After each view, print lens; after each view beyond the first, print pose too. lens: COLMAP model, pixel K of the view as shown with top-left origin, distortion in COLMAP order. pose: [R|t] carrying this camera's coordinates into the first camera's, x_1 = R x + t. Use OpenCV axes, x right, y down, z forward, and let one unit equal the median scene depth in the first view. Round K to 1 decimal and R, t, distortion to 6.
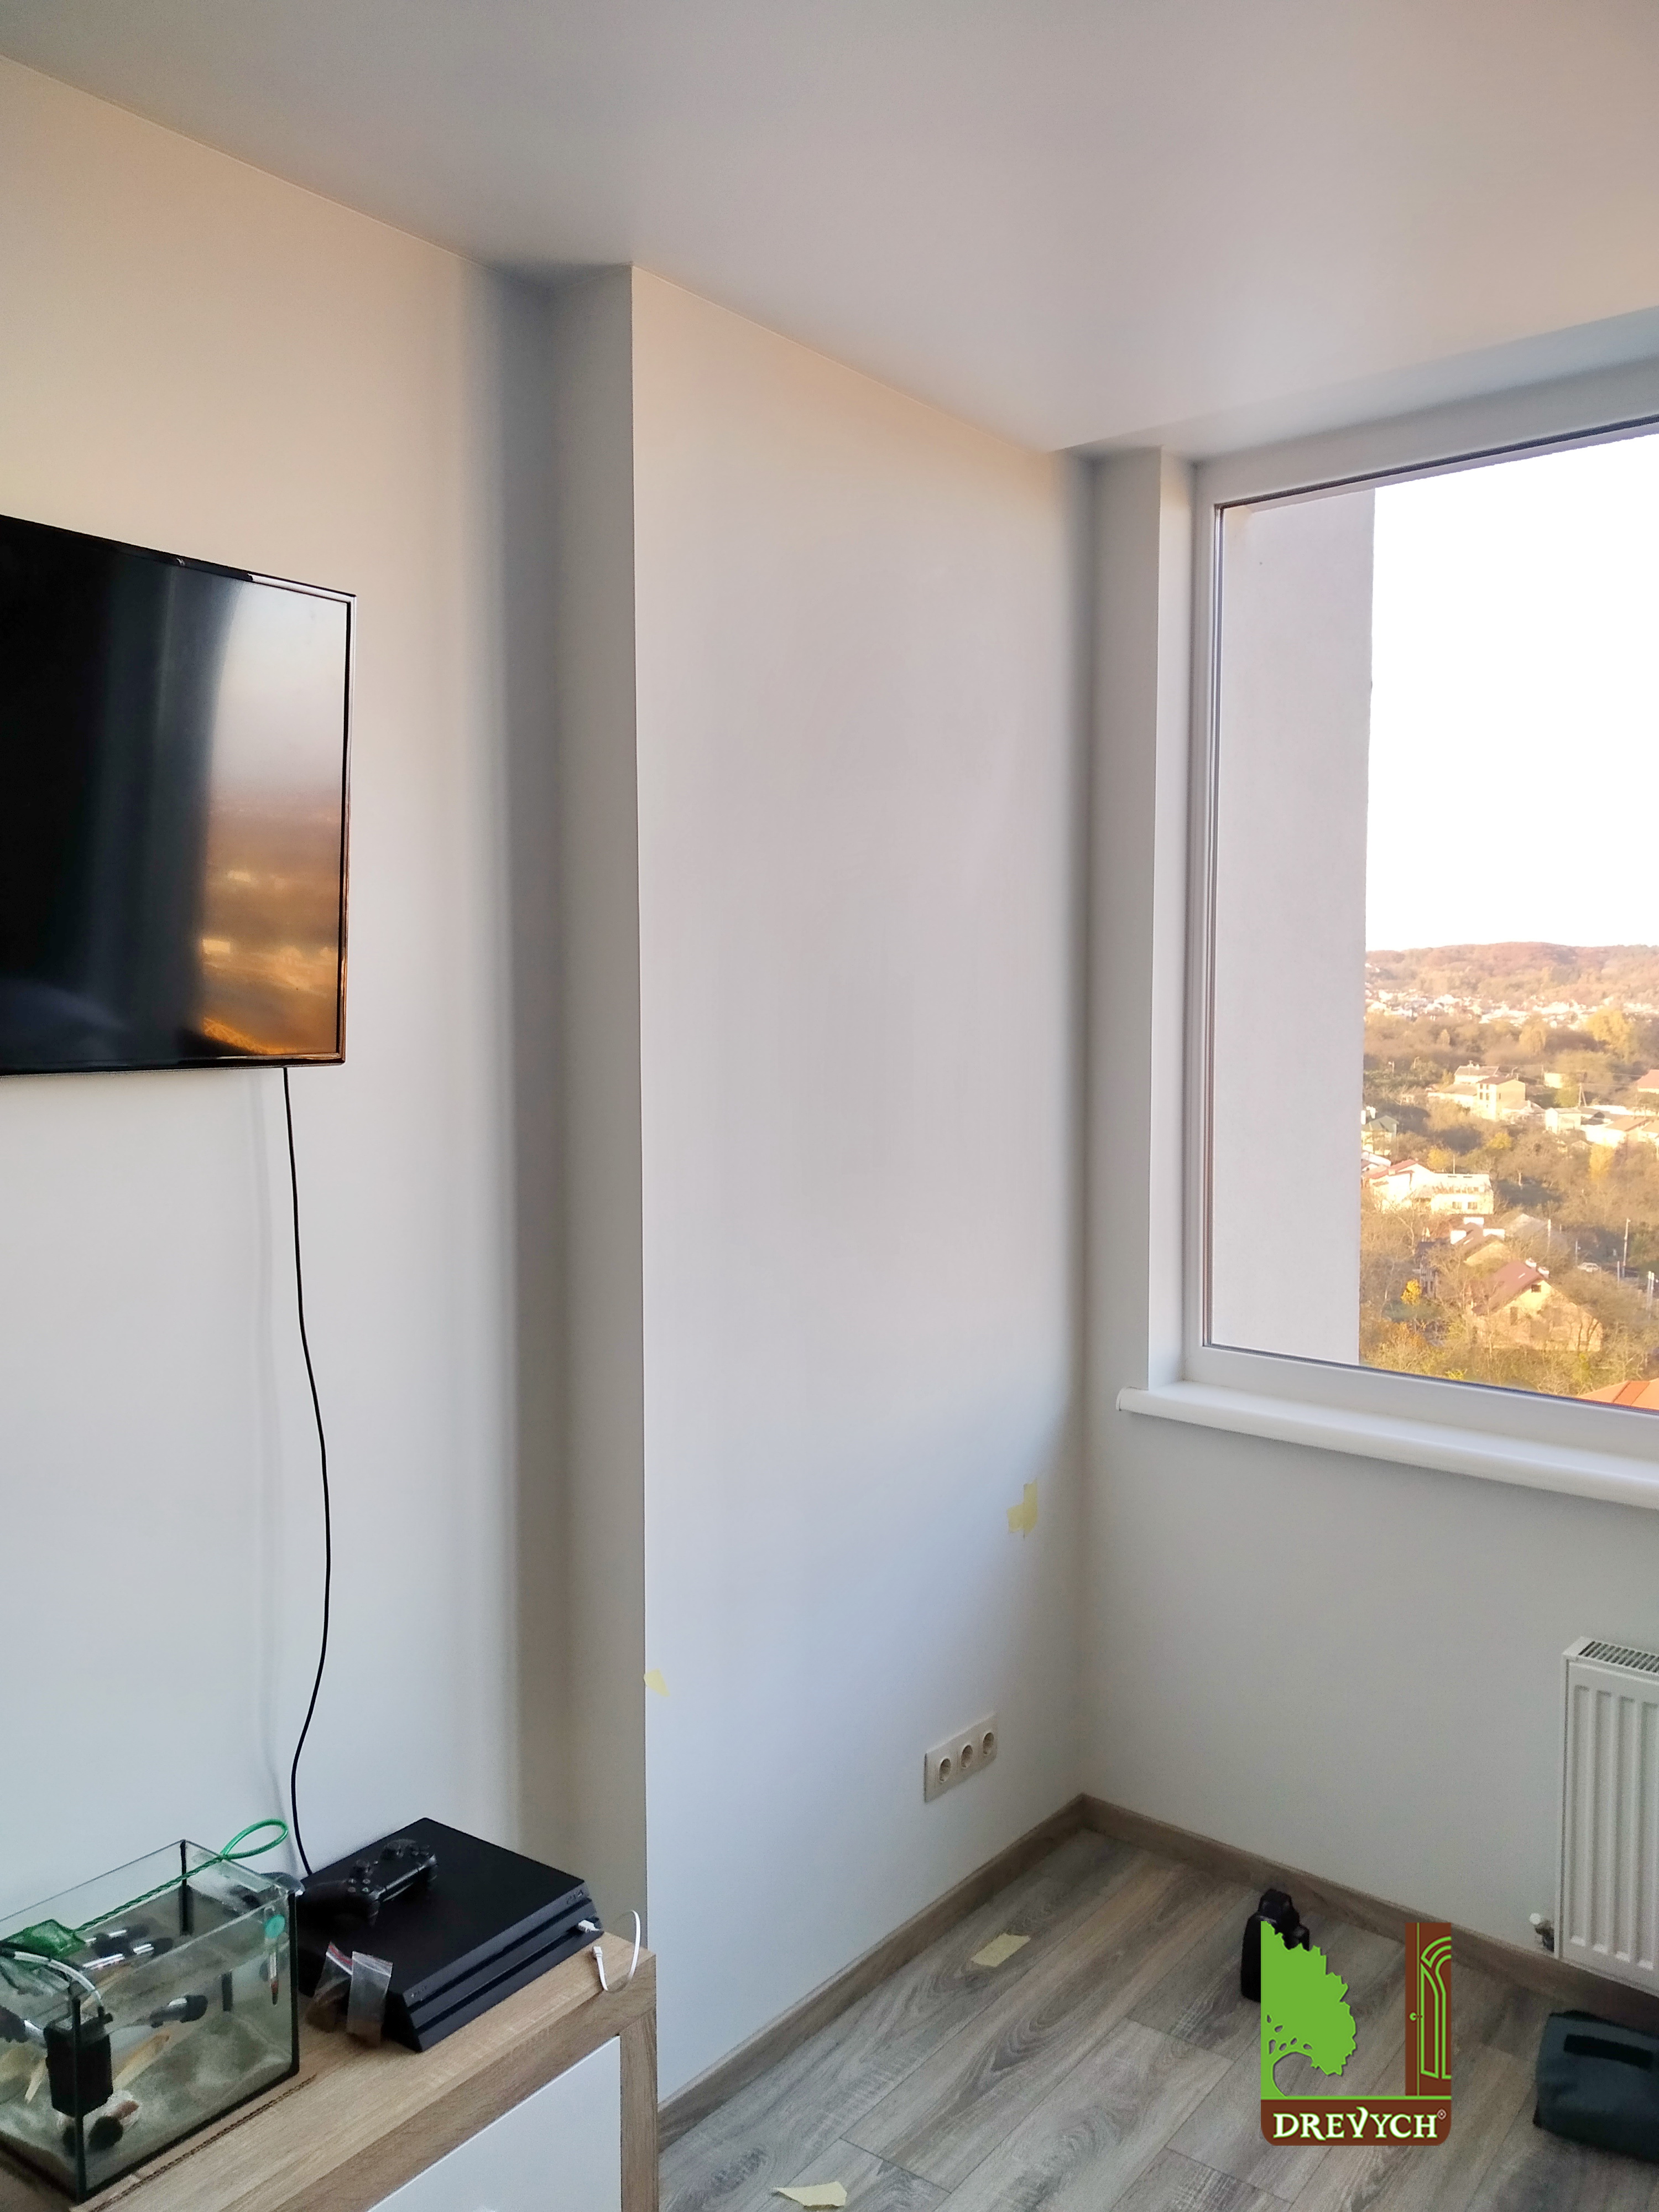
lens RADIAL K [[1613.6, 0, 829.5], [0, 1613.6, 1106.0], [0, 0, 1]] dist [0.041015, -0.075967]
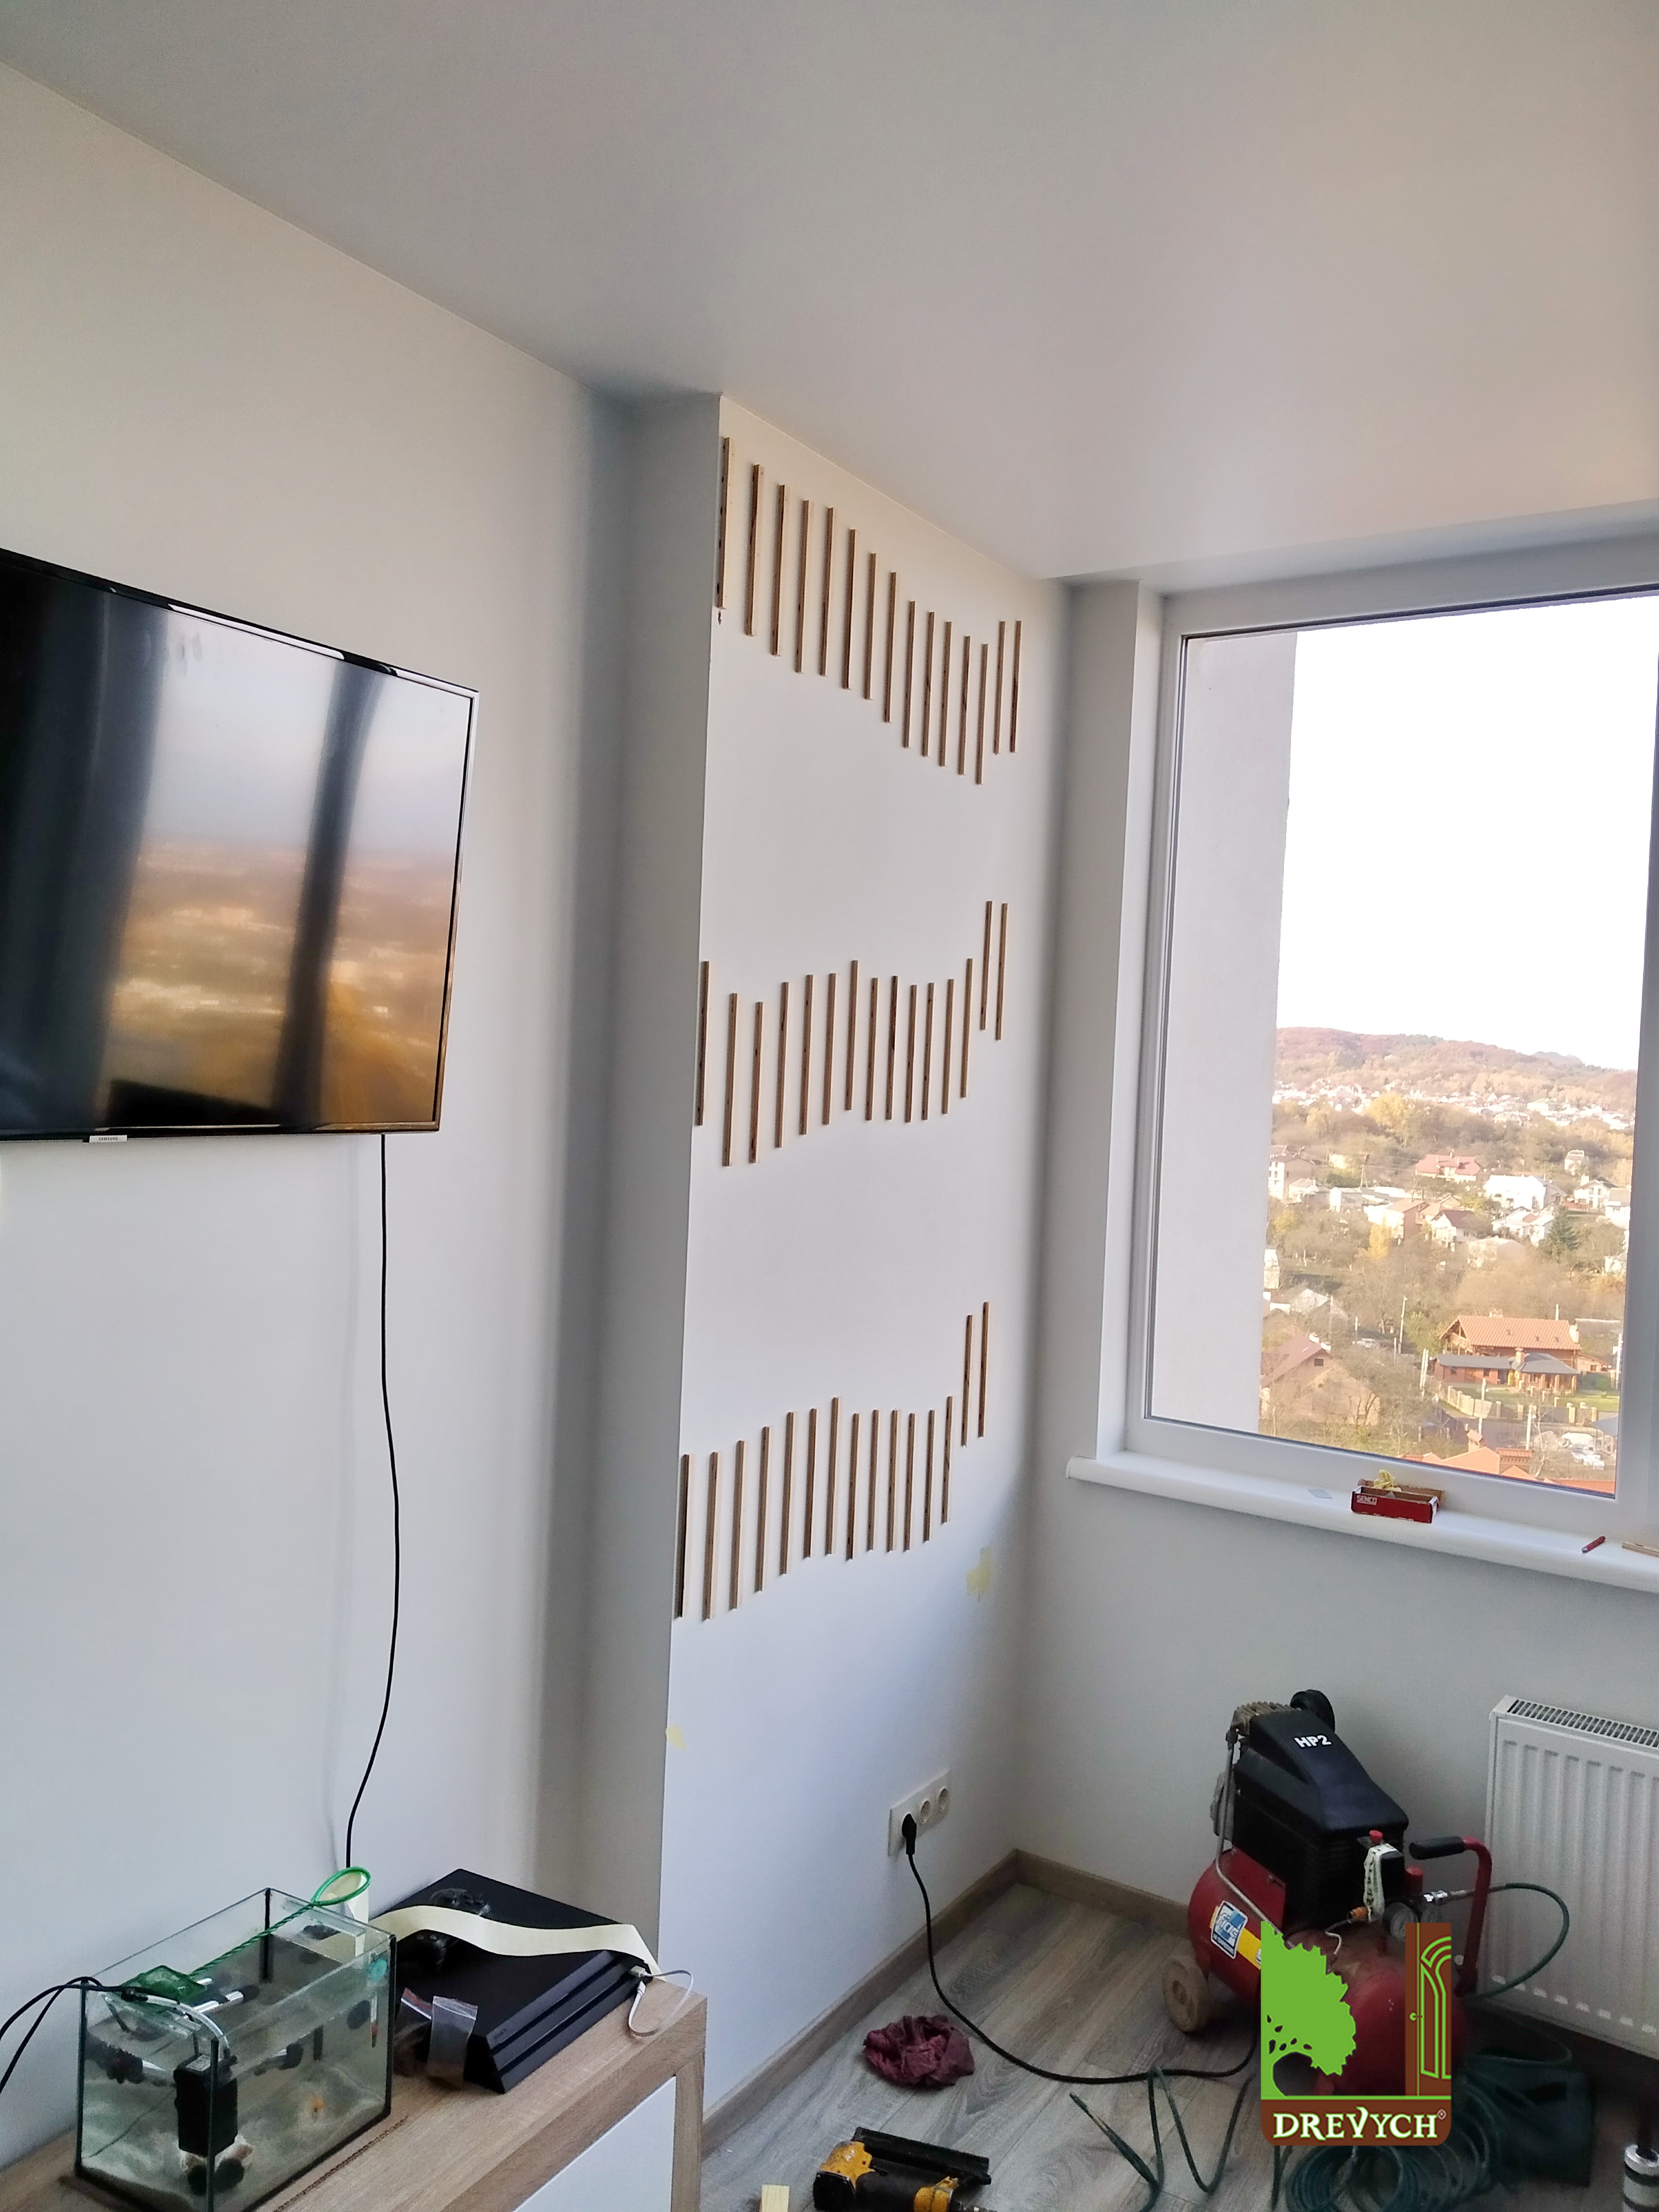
lens RADIAL K [[1621.1, 0, 795.4], [0, 1621.1, 1104.1], [0, 0, 1]] dist [0.044299, -0.087969]
pose [[0.994331, 0.039223, 0.098830, -0.125978], [-0.035589, 0.998633, -0.038273, -0.008613], [-0.100196, 0.034539, 0.994368, -0.047216]]
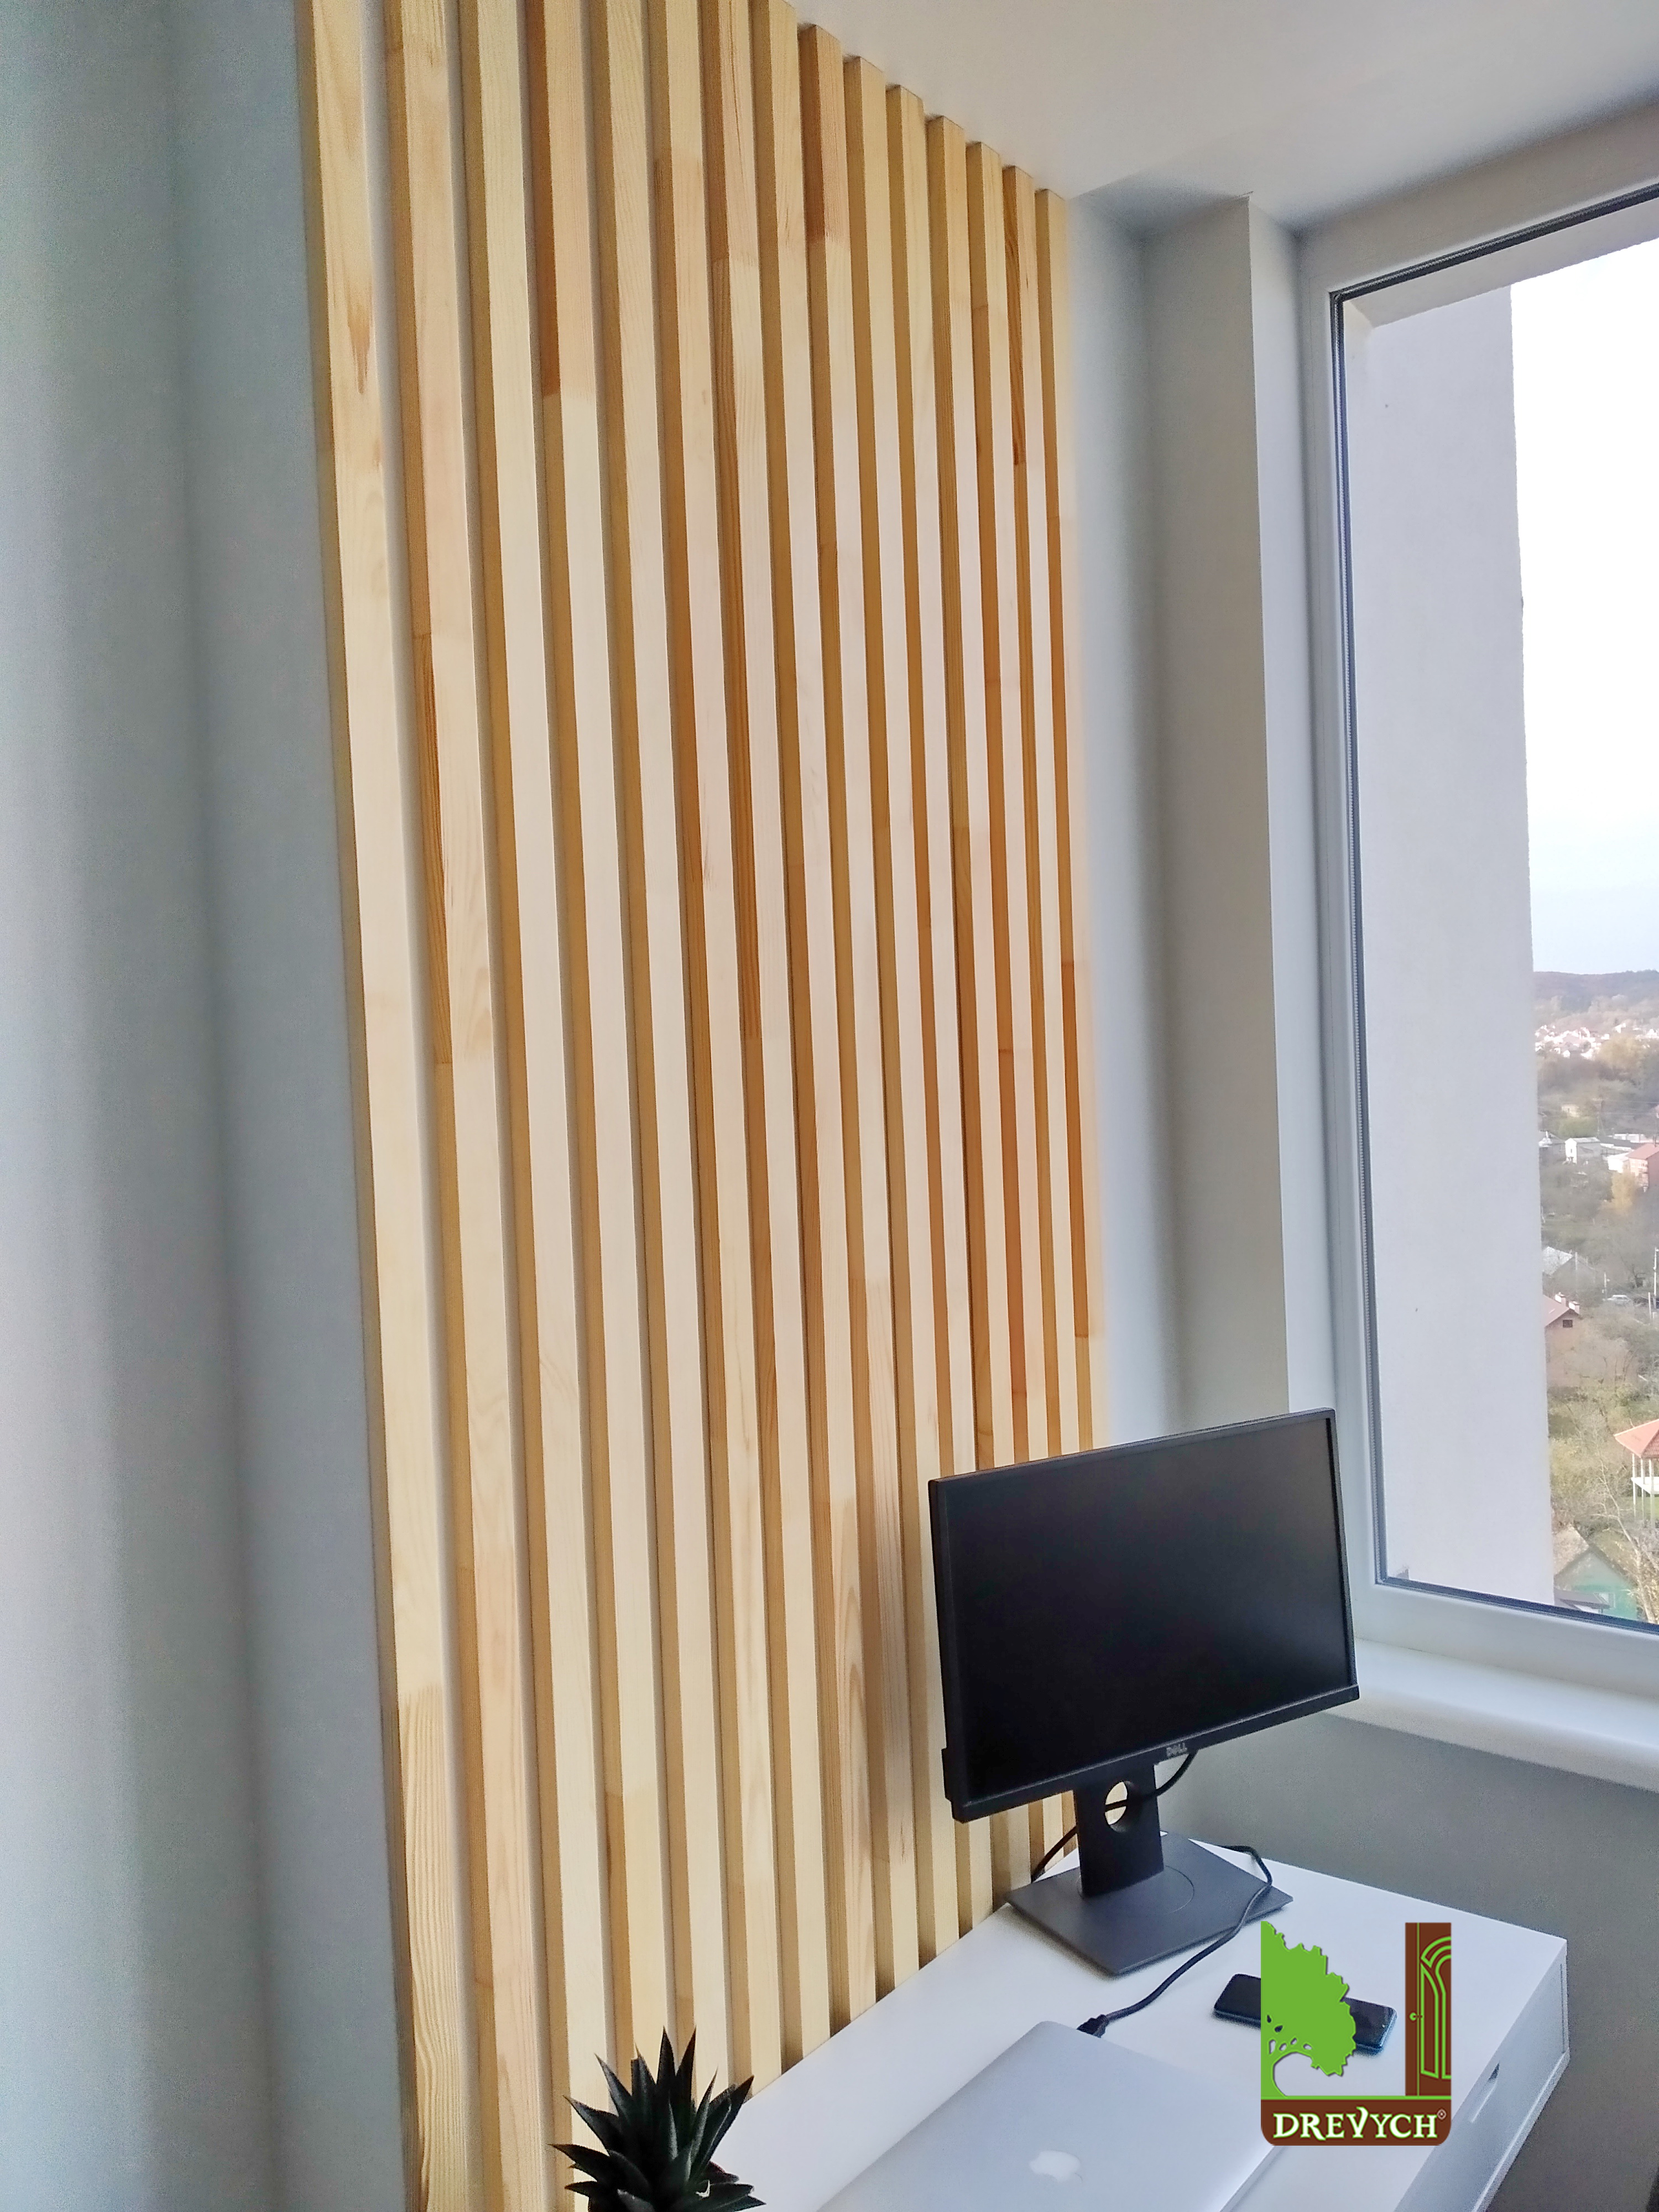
lens RADIAL K [[1613.6, 0, 829.5], [0, 1613.6, 1106.0], [0, 0, 1]] dist [0.041015, -0.075967]
pose [[0.999149, -0.040898, -0.005370, 0.028051], [0.040675, 0.998503, -0.036579, -0.030248], [0.006857, 0.036329, 0.999316, 0.396133]]
